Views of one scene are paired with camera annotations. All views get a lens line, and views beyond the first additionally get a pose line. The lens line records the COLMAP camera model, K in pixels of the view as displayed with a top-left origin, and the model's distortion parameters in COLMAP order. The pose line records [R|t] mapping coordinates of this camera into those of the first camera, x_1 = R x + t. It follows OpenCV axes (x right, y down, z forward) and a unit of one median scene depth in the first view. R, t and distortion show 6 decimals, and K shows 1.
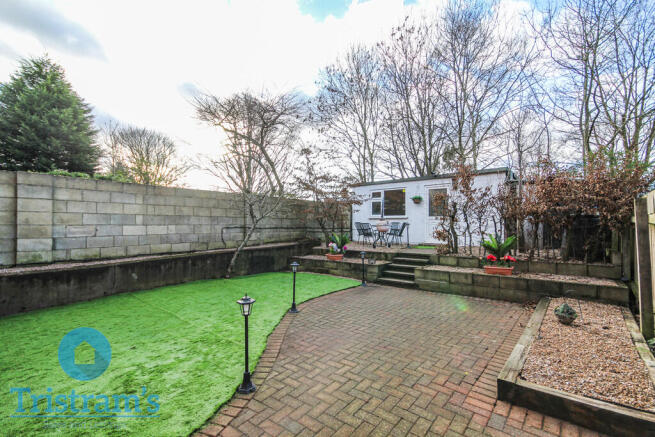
lens RADIAL K [[302.1, 0, 330.1], [0, 302.1, 221.2], [0, 0, 1]] dist [0.018847, 0.000177]
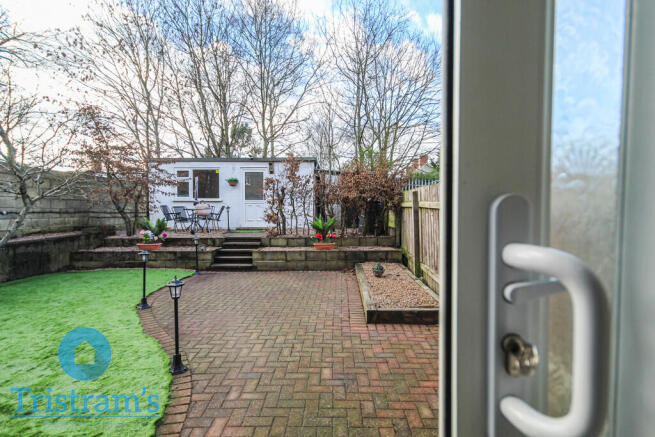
lens RADIAL K [[352.0, 0, 327.5], [0, 352.0, 218.5], [0, 0, 1]] dist [0.015536, 0.000313]
pose [[0.789026, -0.015379, 0.614168, -0.217749], [-0.008240, 0.999332, 0.035610, 0.002004], [-0.614305, -0.033158, 0.788372, -0.075270]]
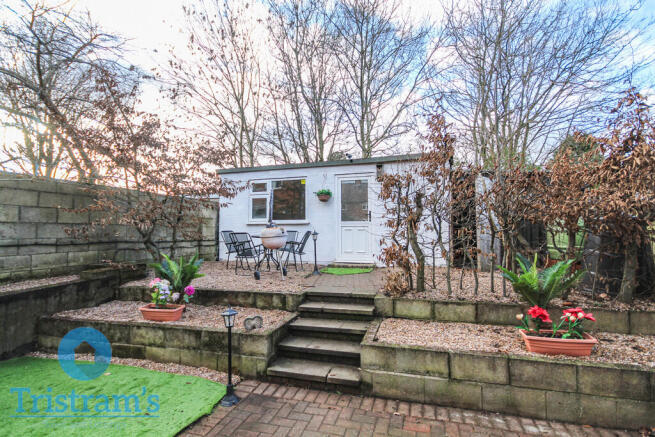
lens RADIAL K [[295.9, 0, 342.7], [0, 295.9, 220.8], [0, 0, 1]] dist [0.017568, 0.000043]
pose [[0.904855, 0.008967, 0.425625, 0.072341], [0.001717, 0.999693, -0.024711, -0.001629], [-0.425716, 0.023090, 0.904562, 0.560578]]
